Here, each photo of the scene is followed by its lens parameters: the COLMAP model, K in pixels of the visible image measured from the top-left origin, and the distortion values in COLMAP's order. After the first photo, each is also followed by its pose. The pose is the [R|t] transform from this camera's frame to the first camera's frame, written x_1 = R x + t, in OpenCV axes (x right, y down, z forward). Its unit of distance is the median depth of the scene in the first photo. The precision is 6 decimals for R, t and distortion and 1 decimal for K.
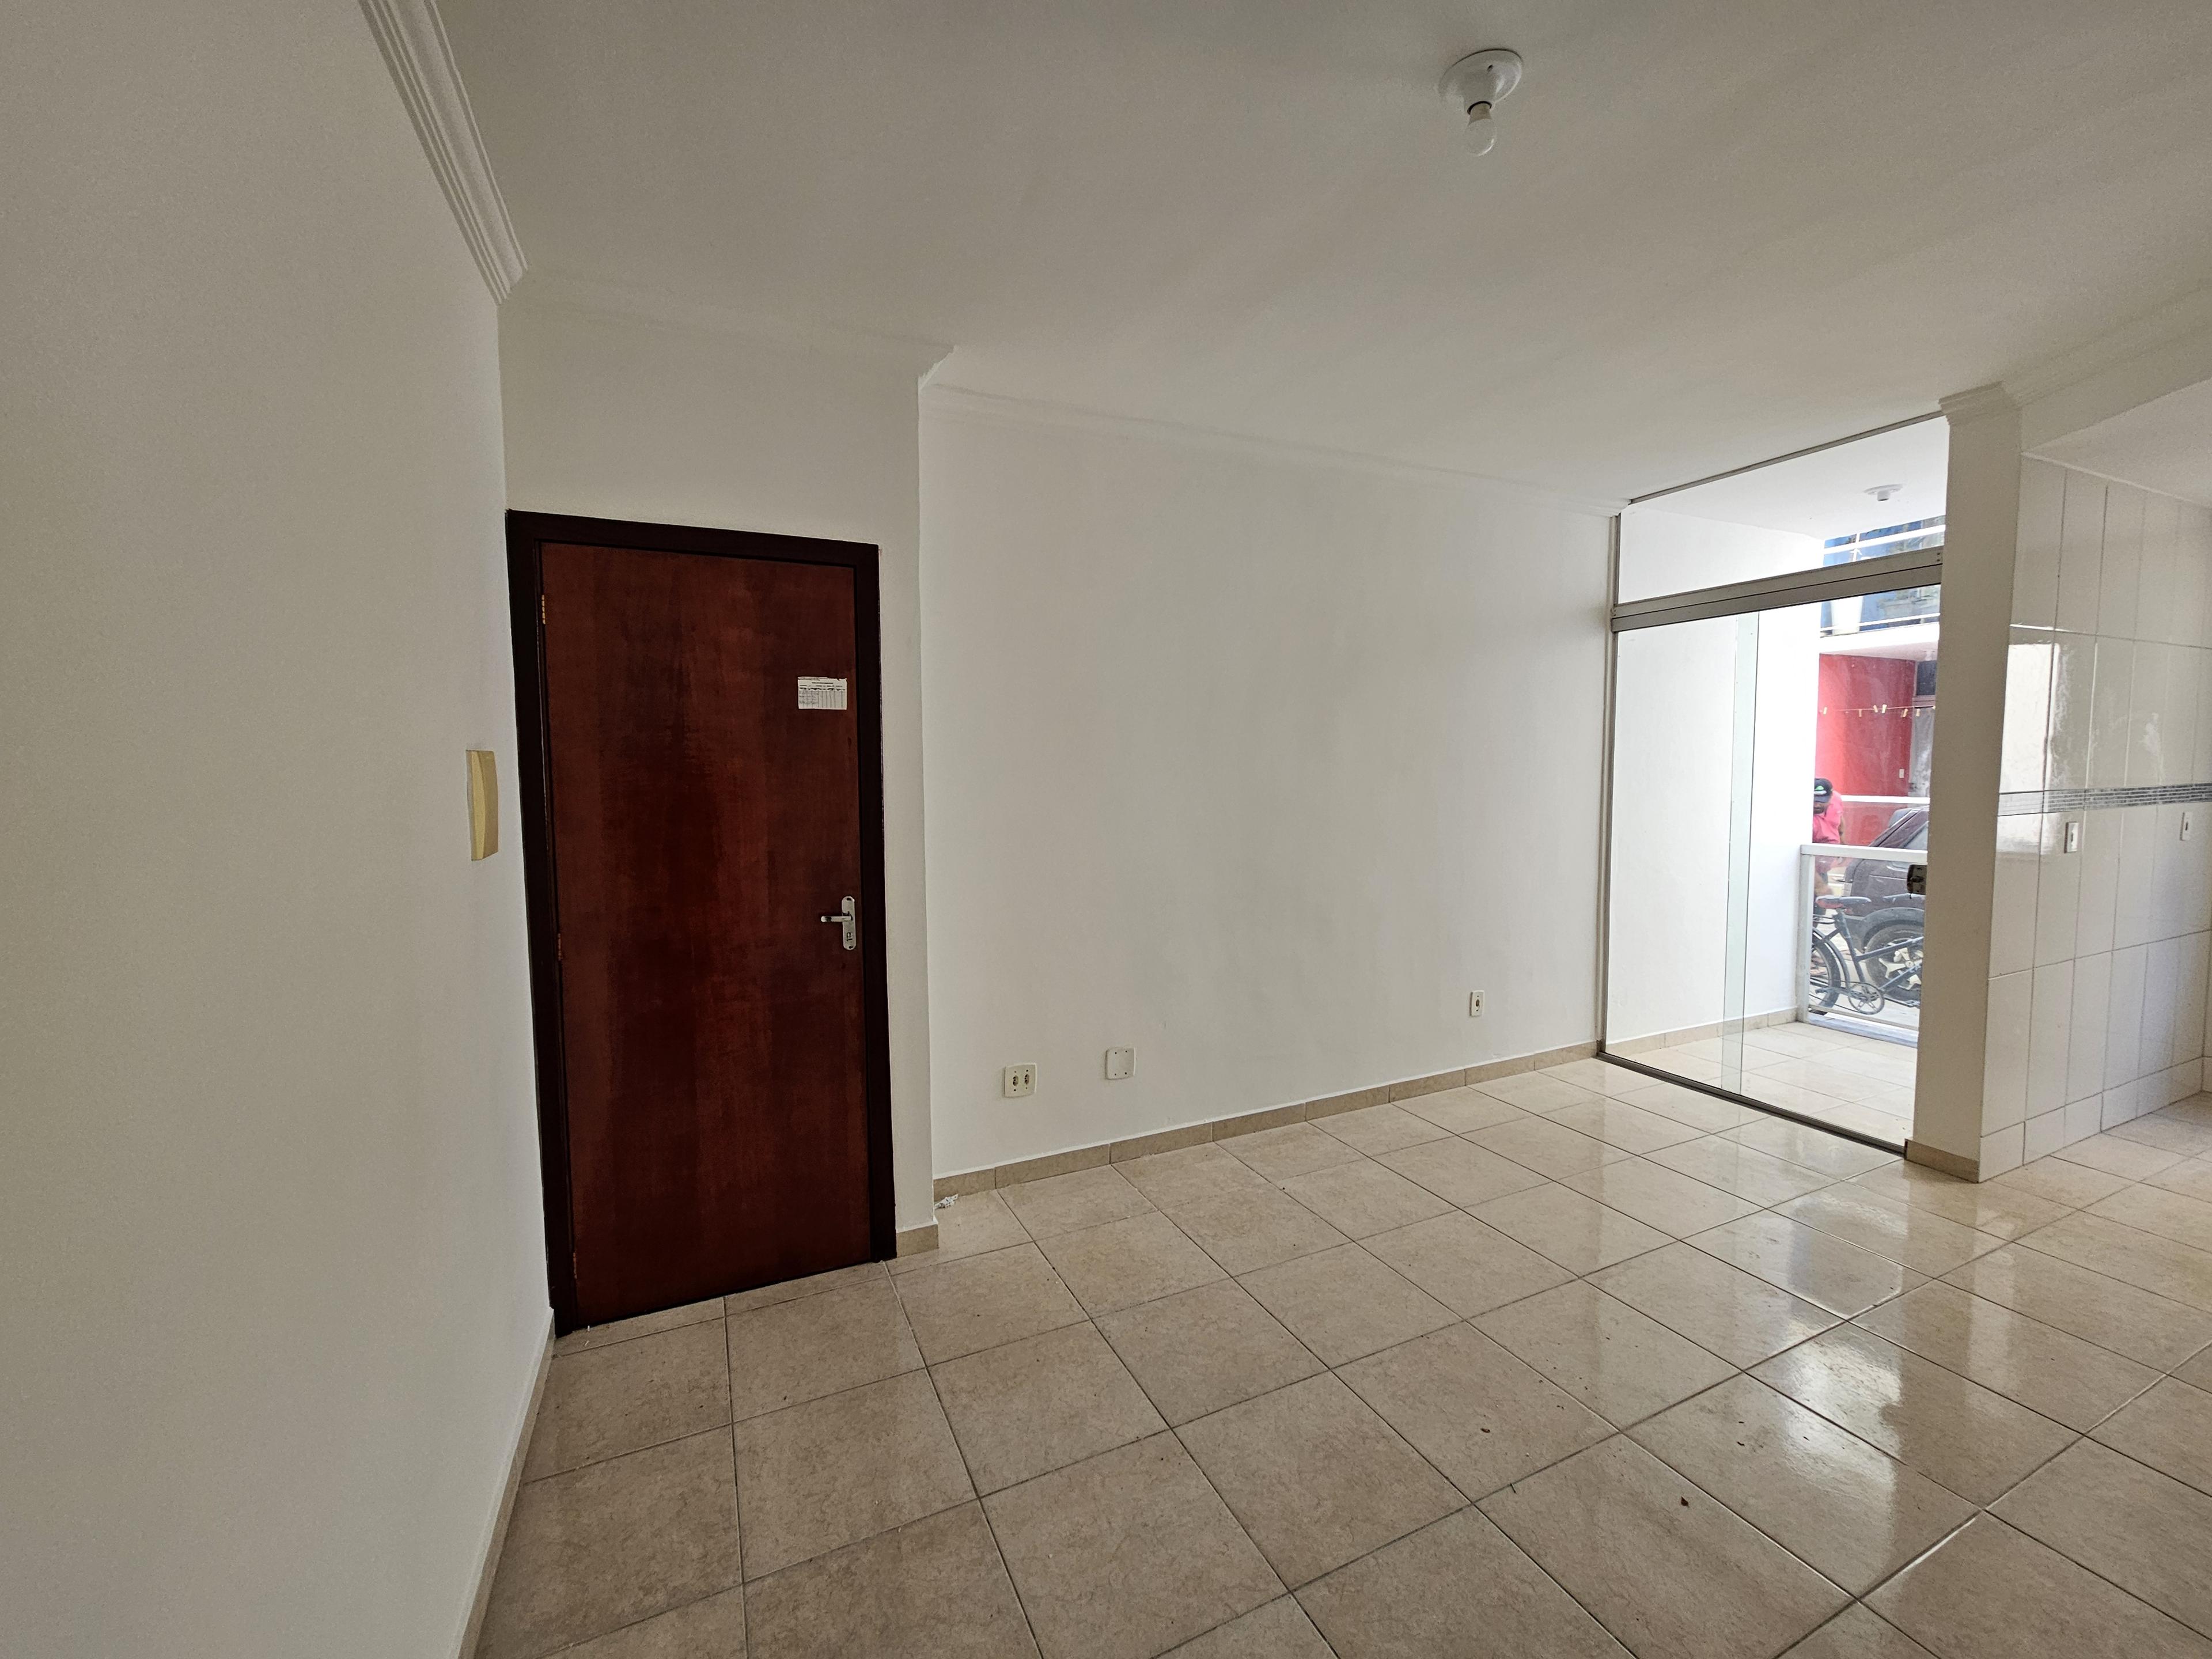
lens RADIAL K [[905.9, 0, 1116.6], [0, 905.9, 825.6], [0, 0, 1]] dist [0.001677, 0.000767]
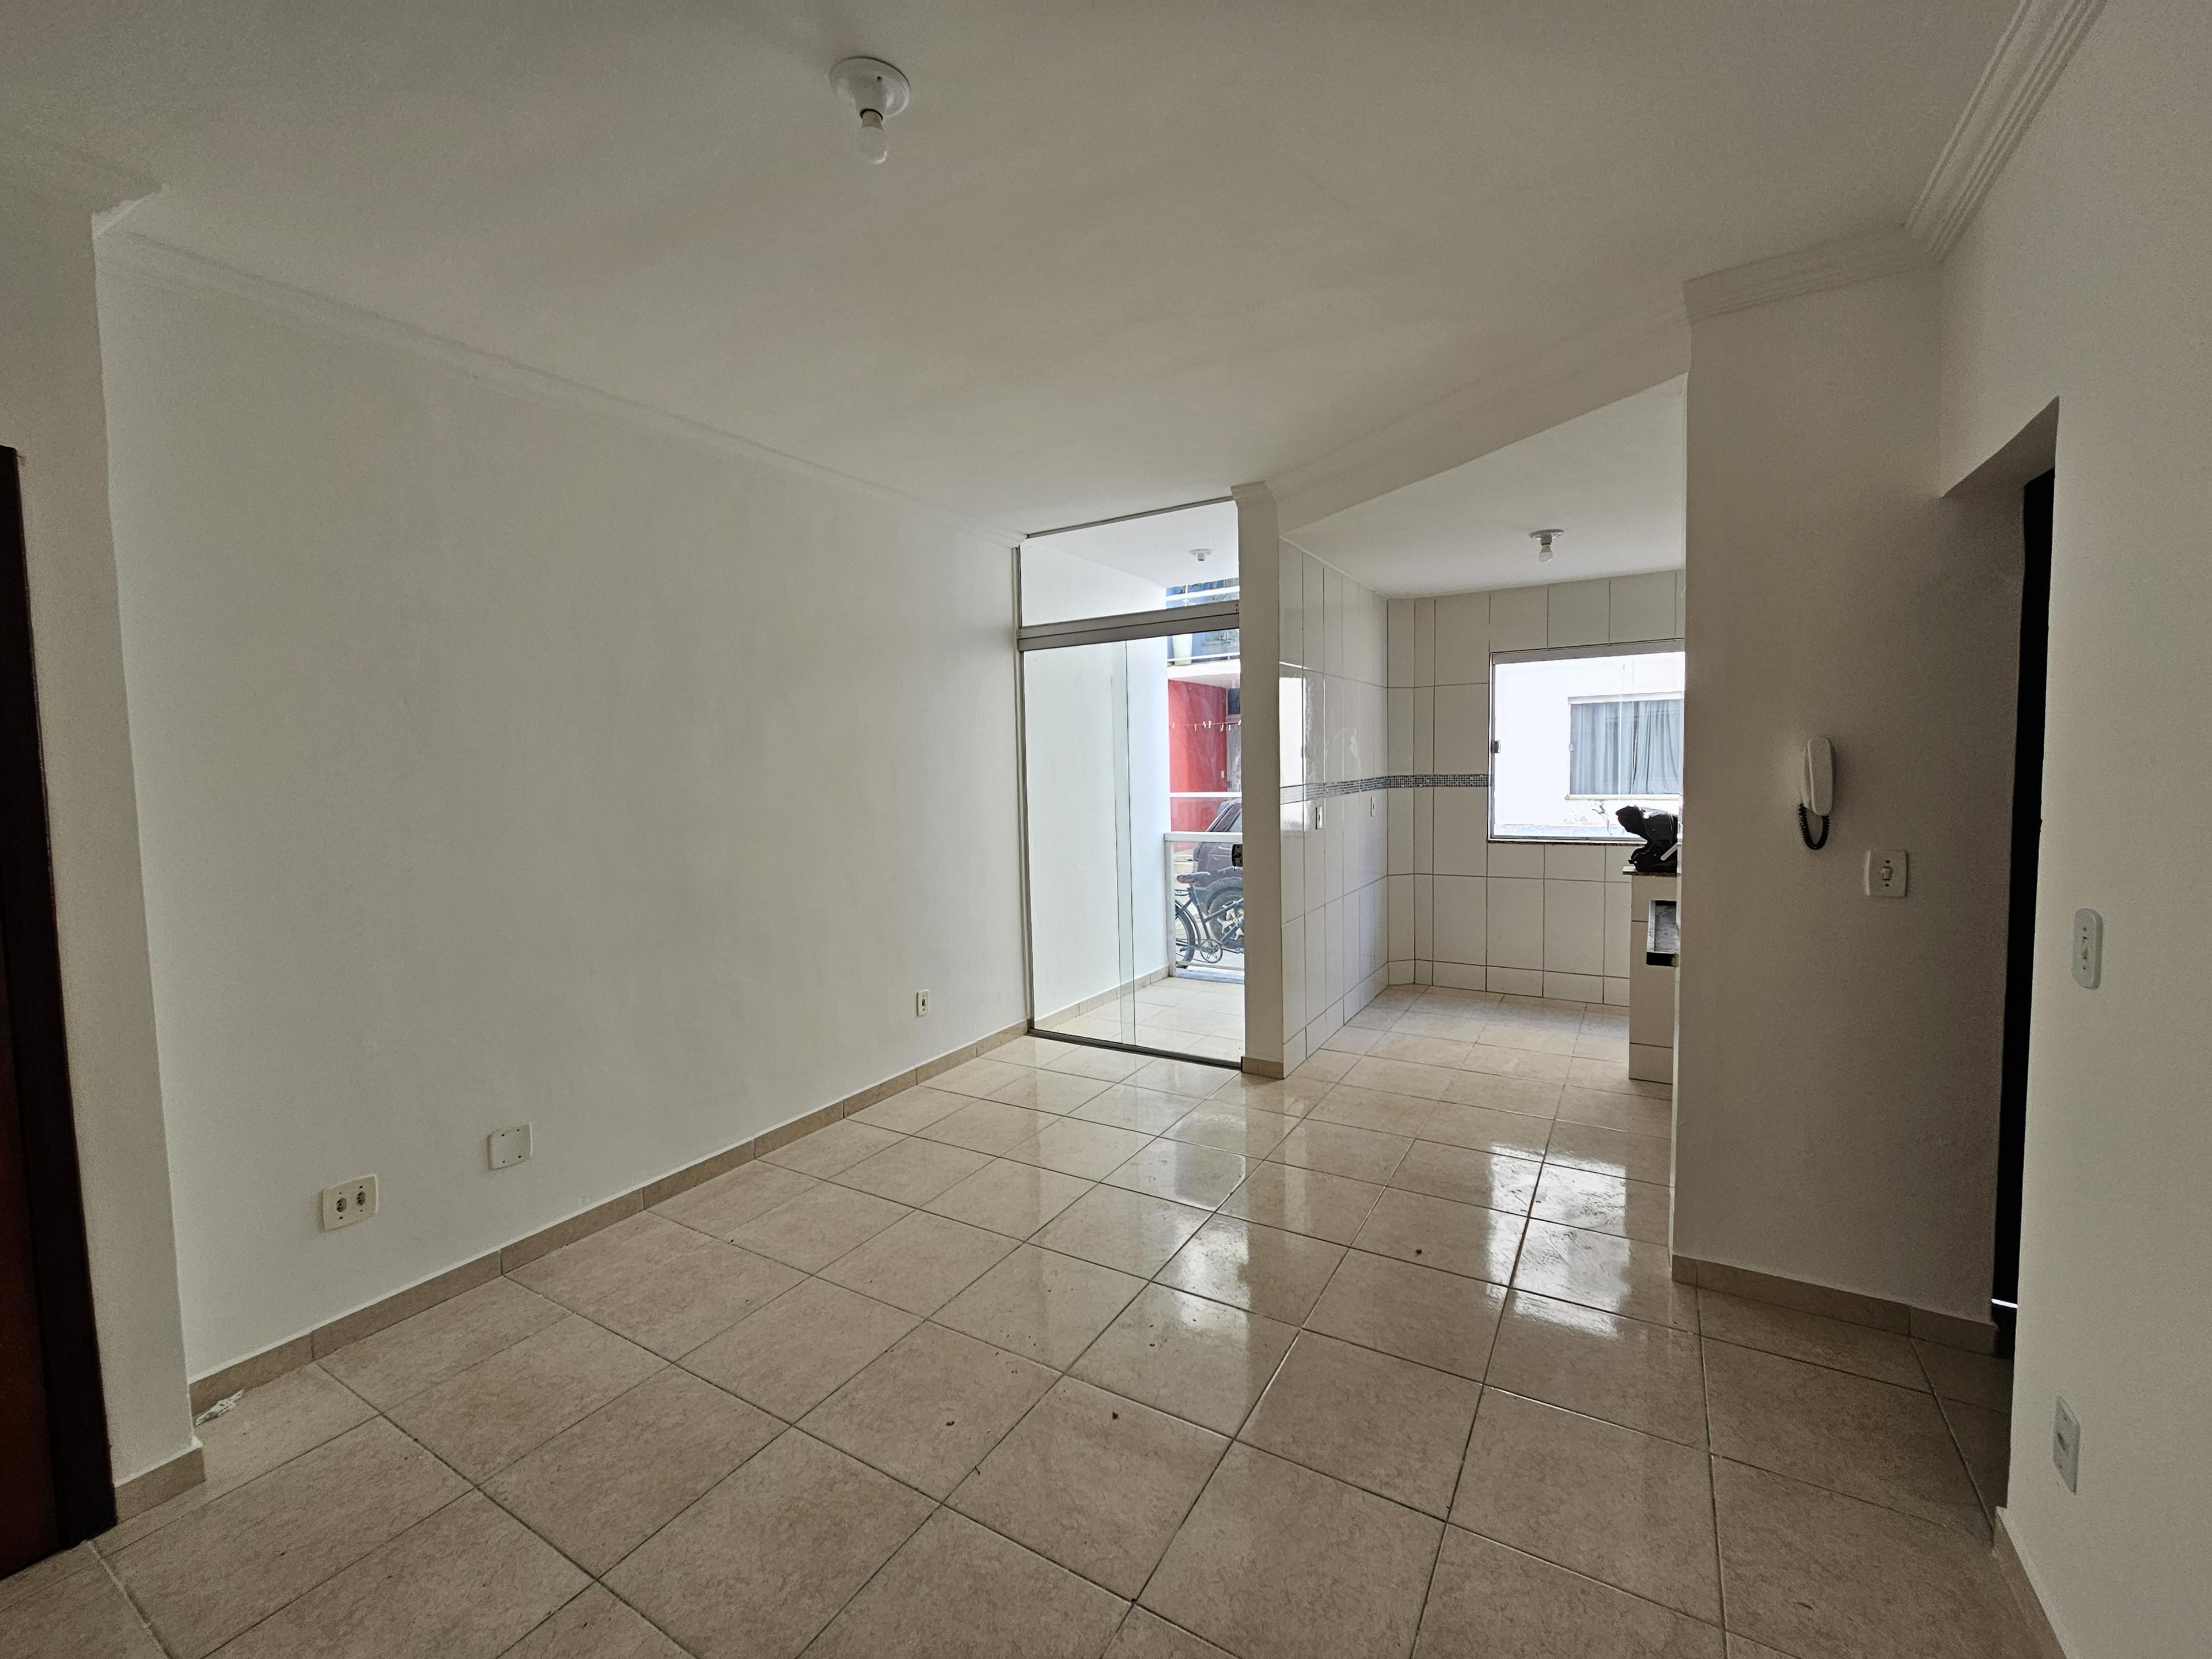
lens RADIAL K [[905.9, 0, 1109.4], [0, 905.9, 822.9], [0, 0, 1]] dist [0.001677, 0.000767]
pose [[0.830773, -0.046464, 0.554668, 0.015827], [0.053608, 0.998556, 0.003355, -0.001292], [-0.554024, 0.026947, 0.832065, 0.025338]]
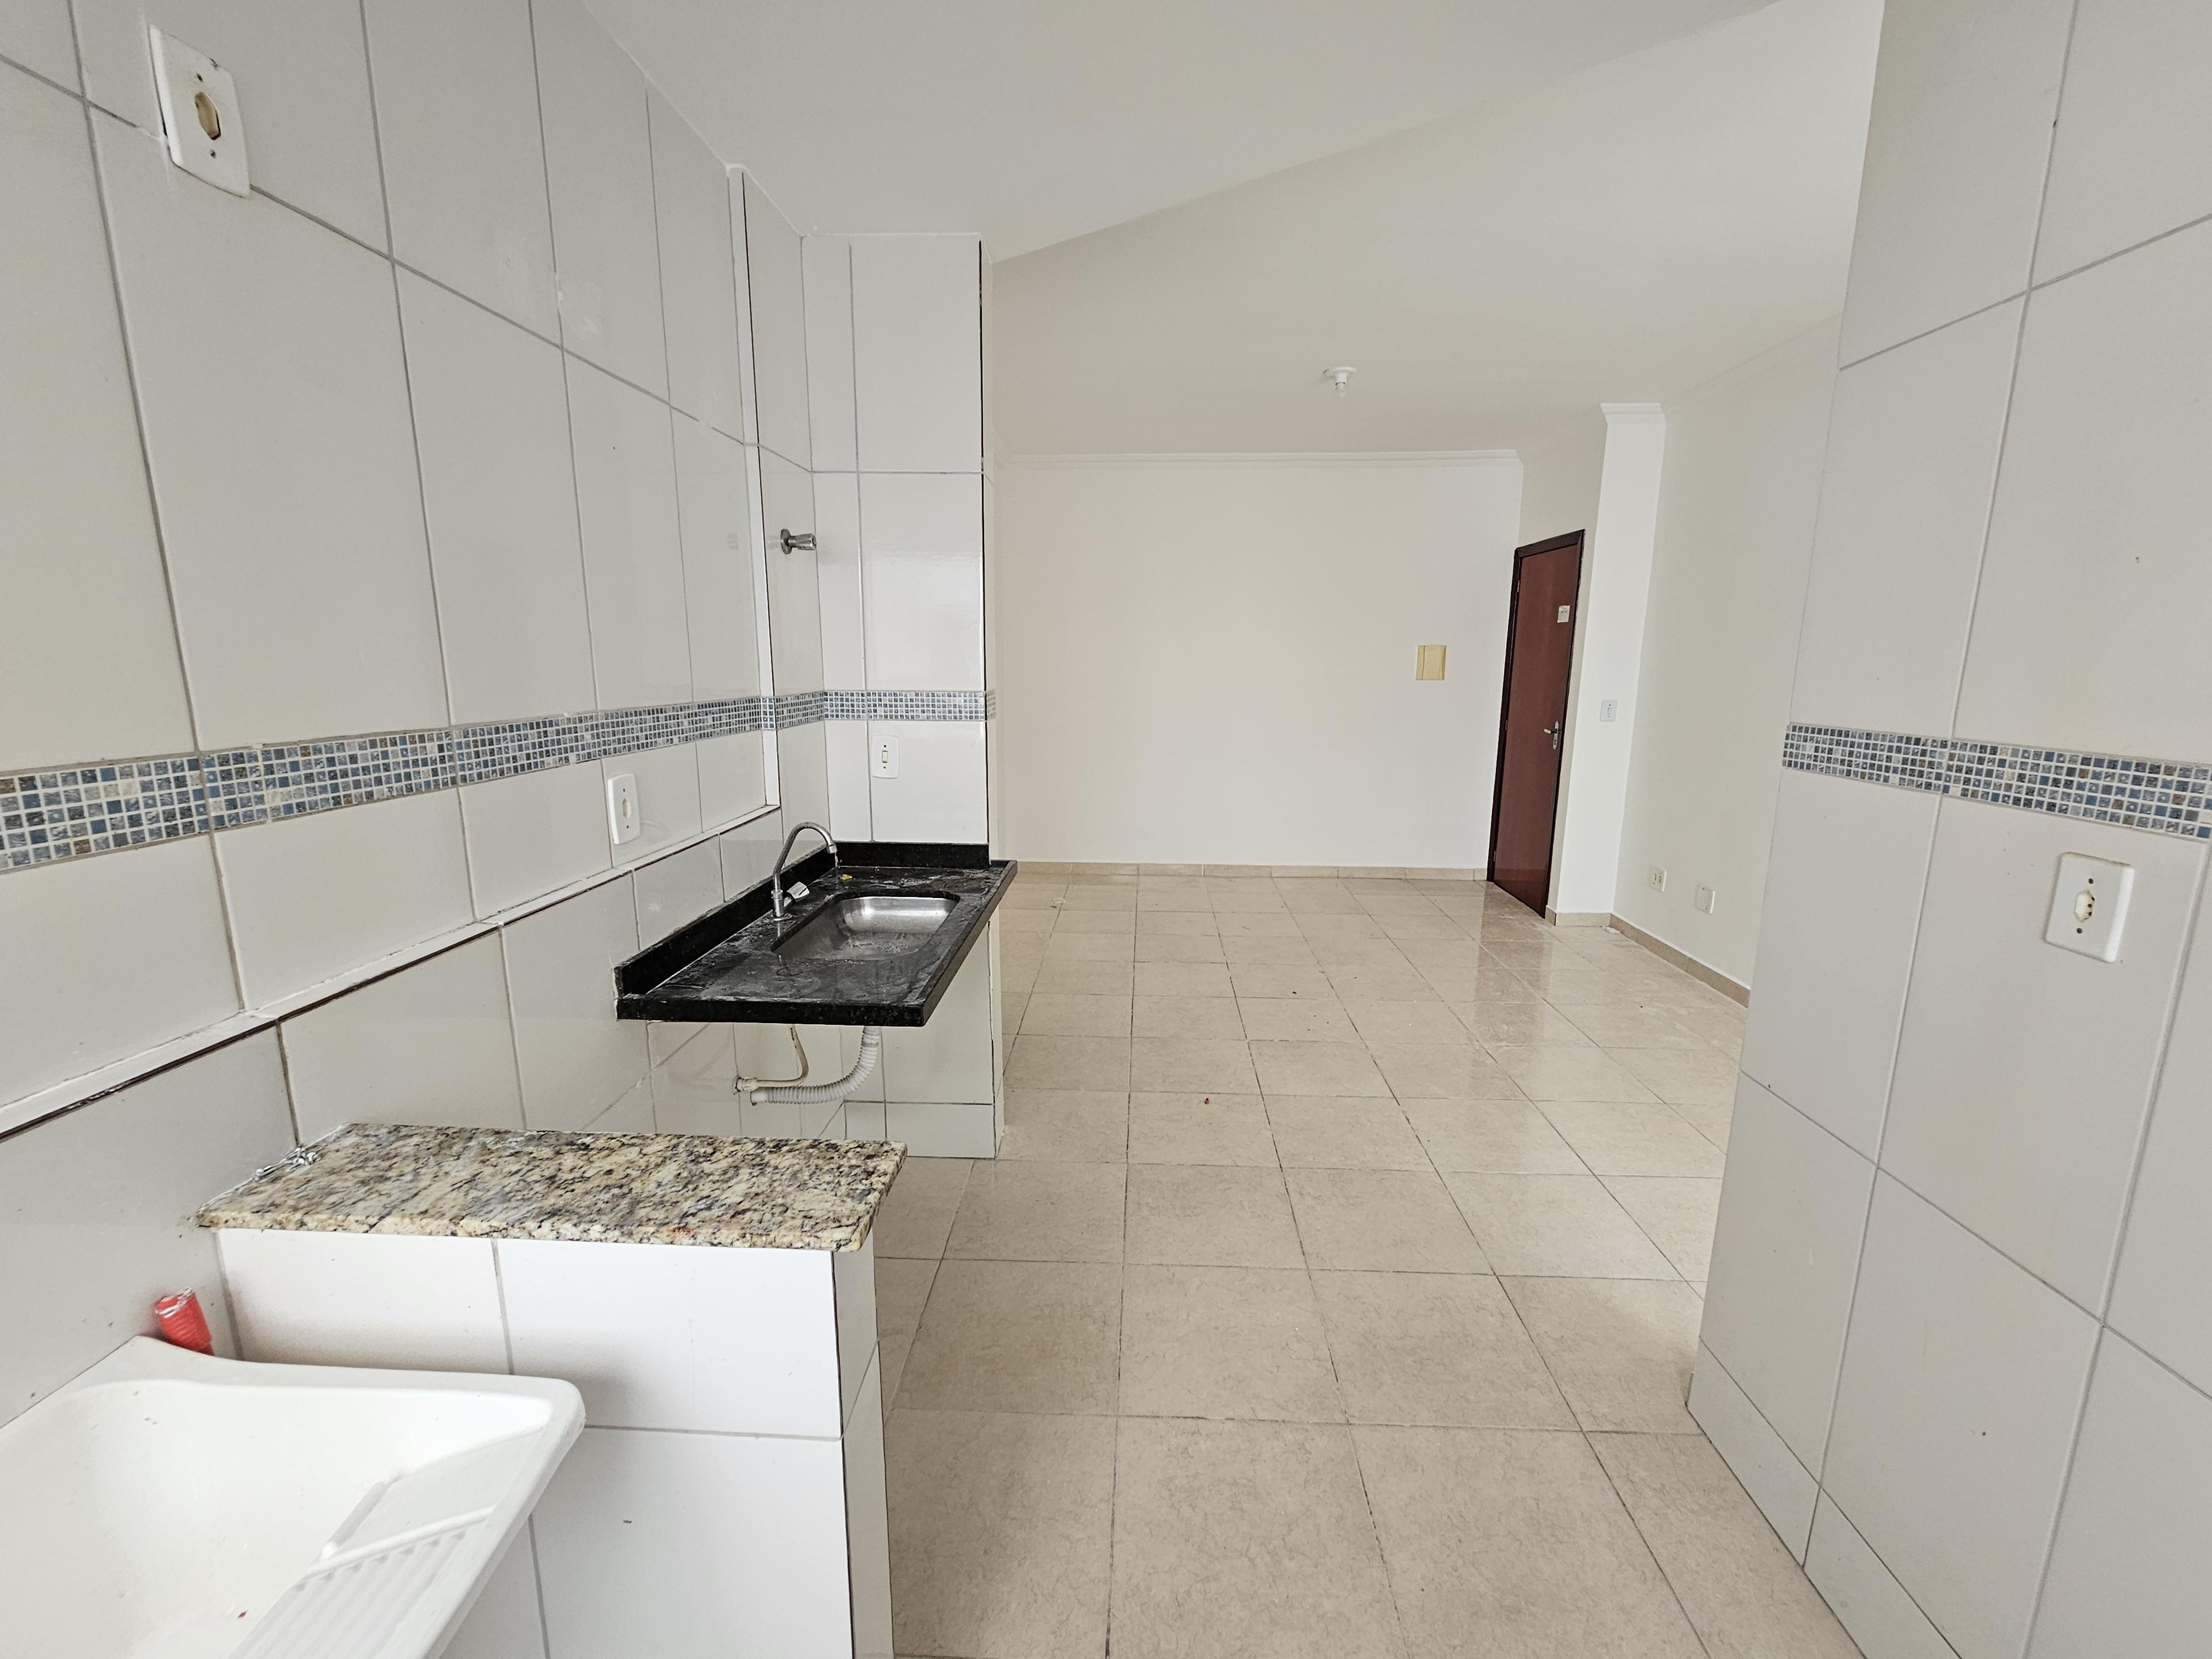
lens RADIAL K [[905.9, 0, 1110.7], [0, 905.9, 828.1], [0, 0, 1]] dist [0.001677, 0.000767]
pose [[-0.459855, 0.173310, -0.870918, 1.804417], [-0.065495, 0.971478, 0.227903, -0.075377], [0.885576, 0.161844, -0.435388, 1.010844]]
